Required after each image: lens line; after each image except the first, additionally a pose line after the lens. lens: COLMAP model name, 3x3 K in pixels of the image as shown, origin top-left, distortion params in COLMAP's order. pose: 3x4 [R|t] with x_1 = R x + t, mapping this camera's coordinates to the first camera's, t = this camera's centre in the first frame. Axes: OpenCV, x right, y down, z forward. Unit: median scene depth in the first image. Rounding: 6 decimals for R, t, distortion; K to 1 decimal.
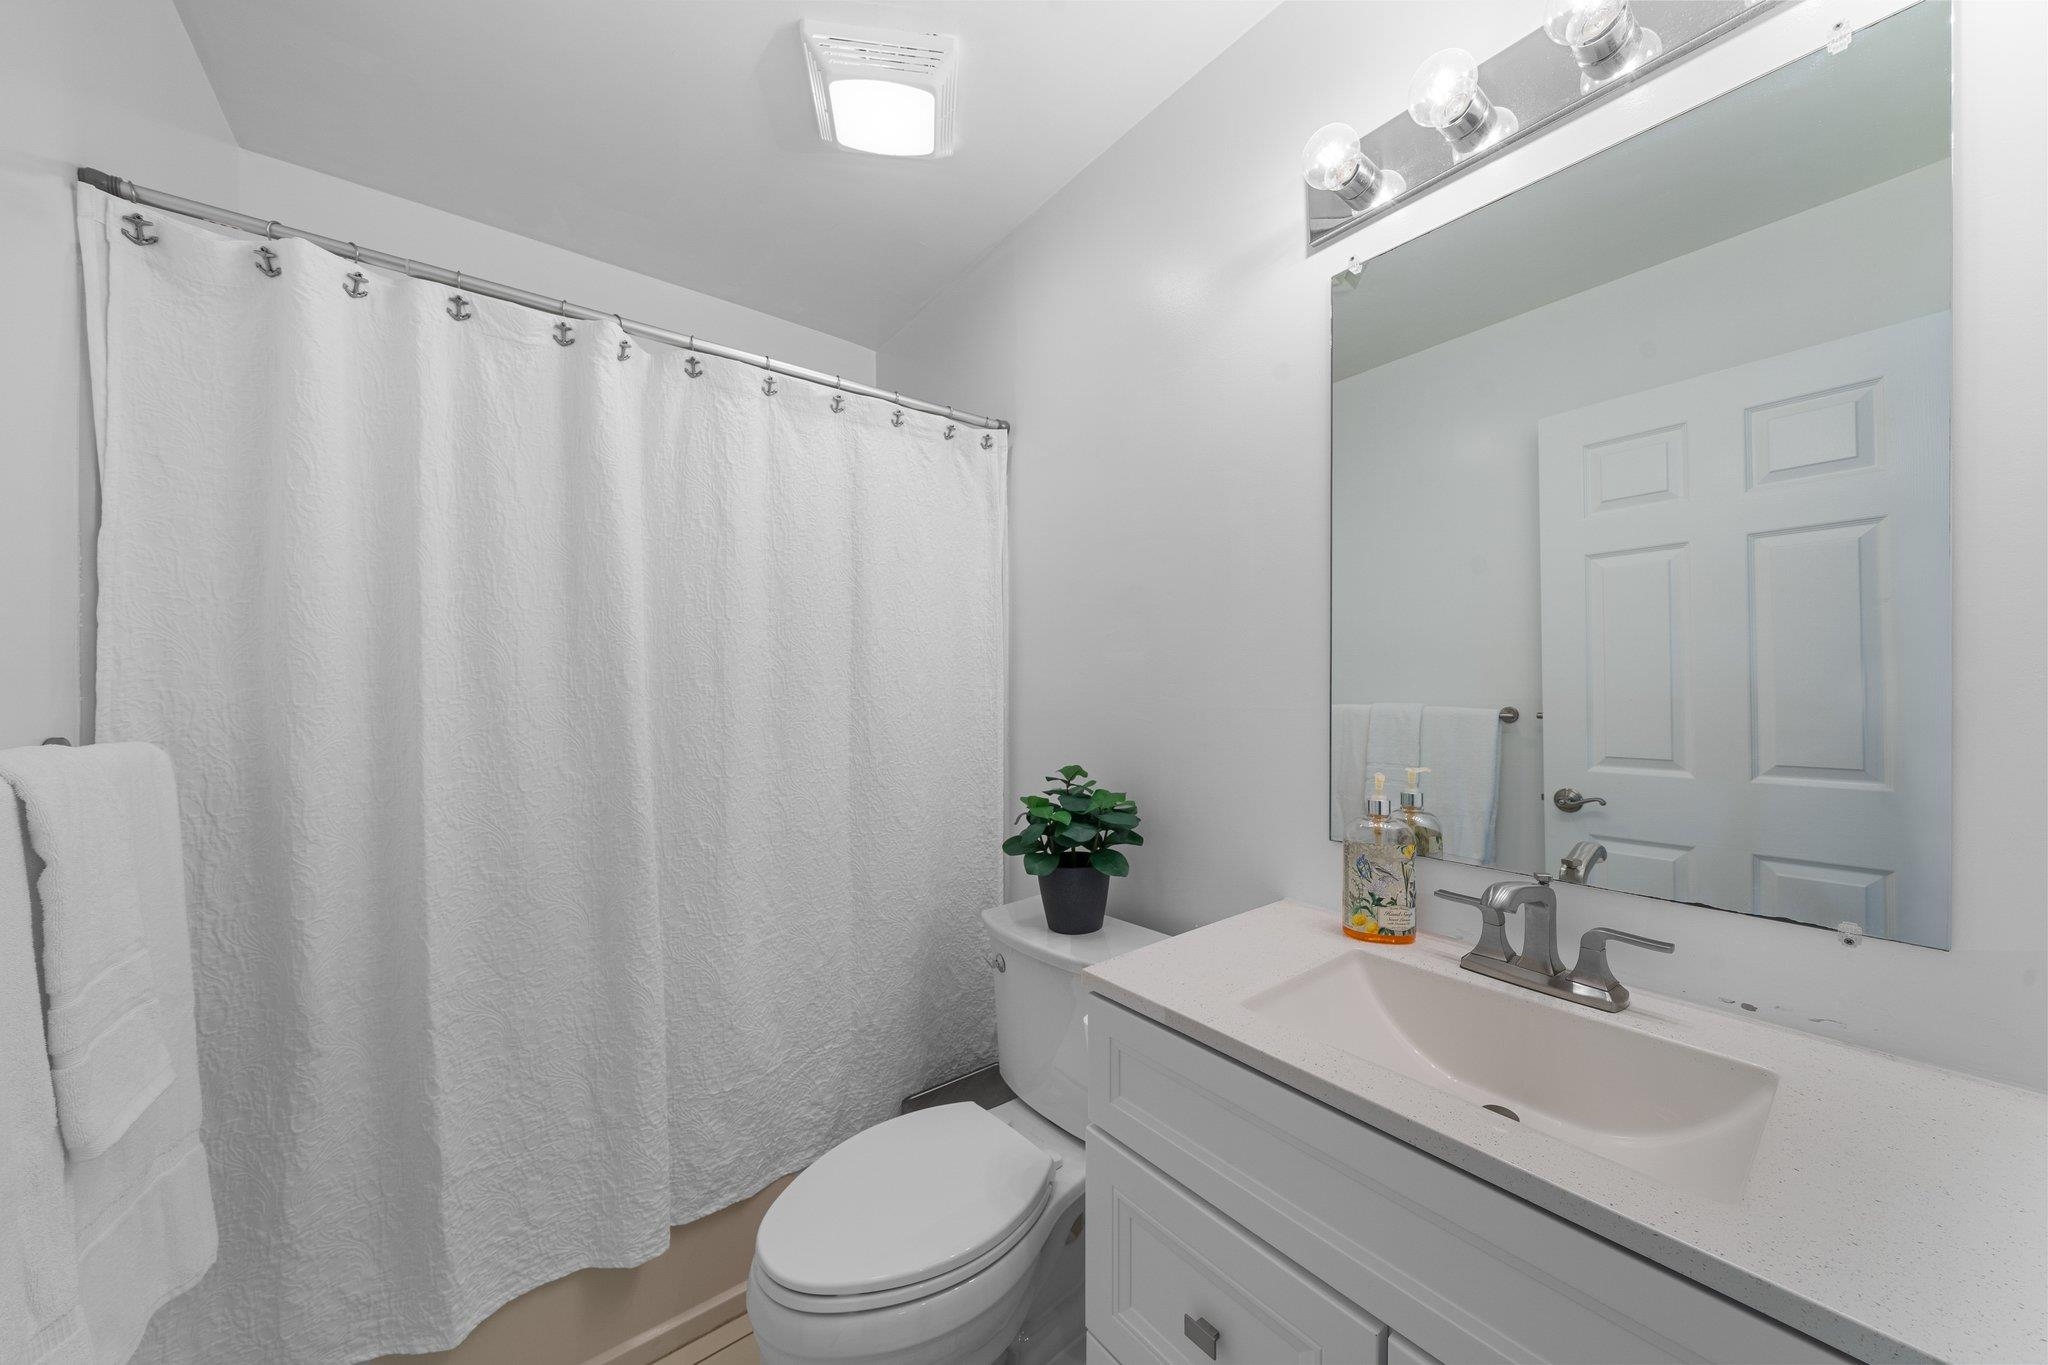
lens RADIAL K [[699.7, 0, 1019.3], [0, 699.7, 686.8], [0, 0, 1]] dist [-0.004573, -0.000248]
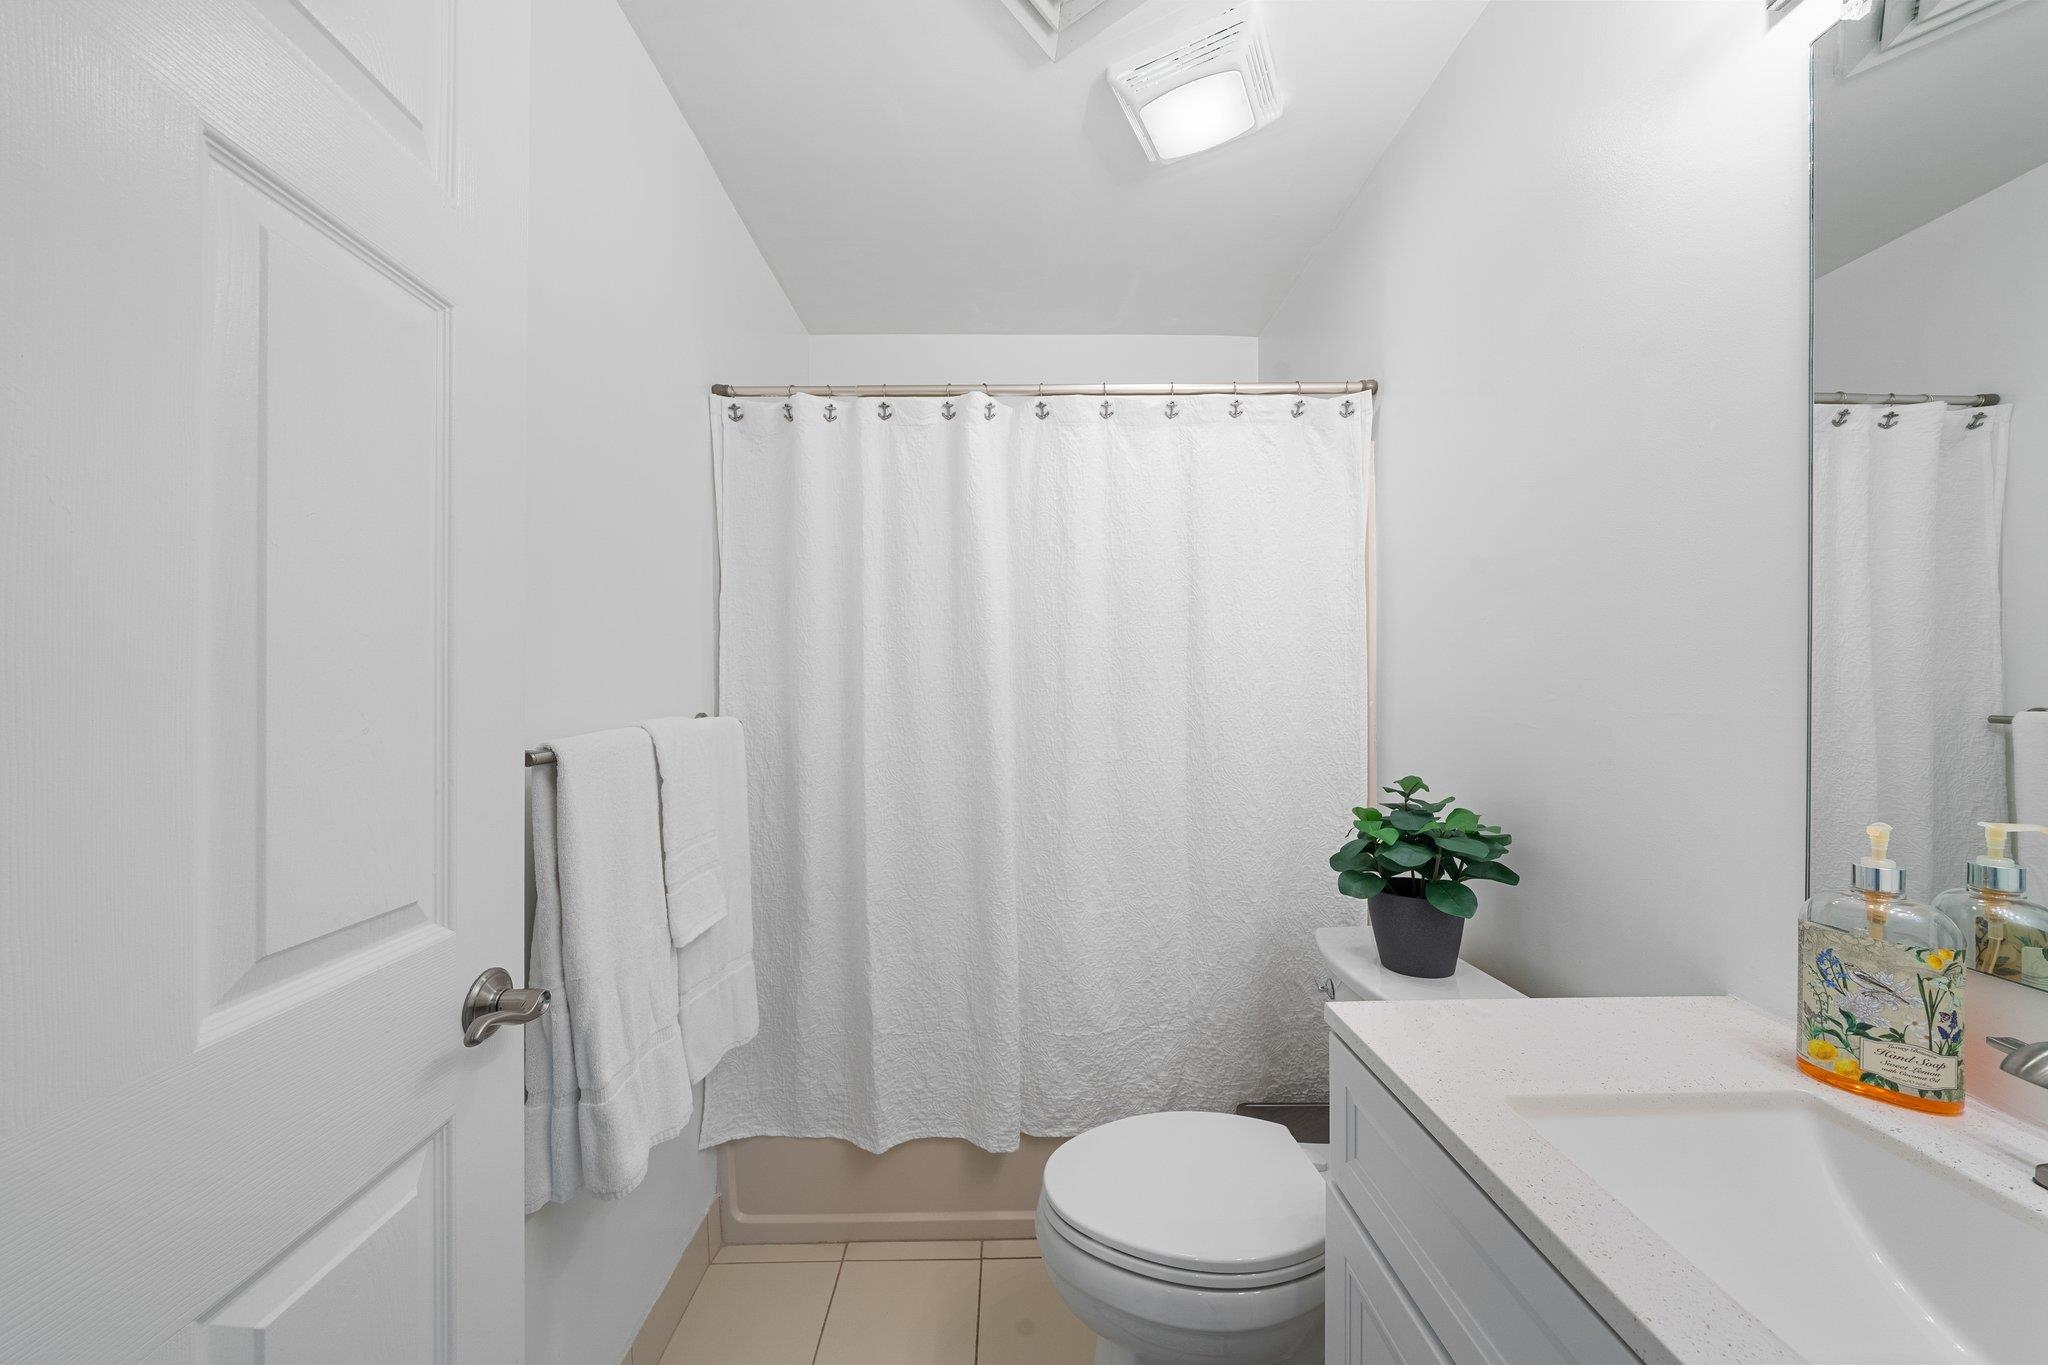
lens RADIAL K [[699.7, 0, 1019.3], [0, 699.7, 686.8], [0, 0, 1]] dist [-0.004573, -0.000248]
pose [[0.796147, 0.002090, -0.605099, 0.225378], [0.002077, 0.999979, 0.006188, -0.001726], [0.605099, -0.006183, 0.796126, 0.044631]]
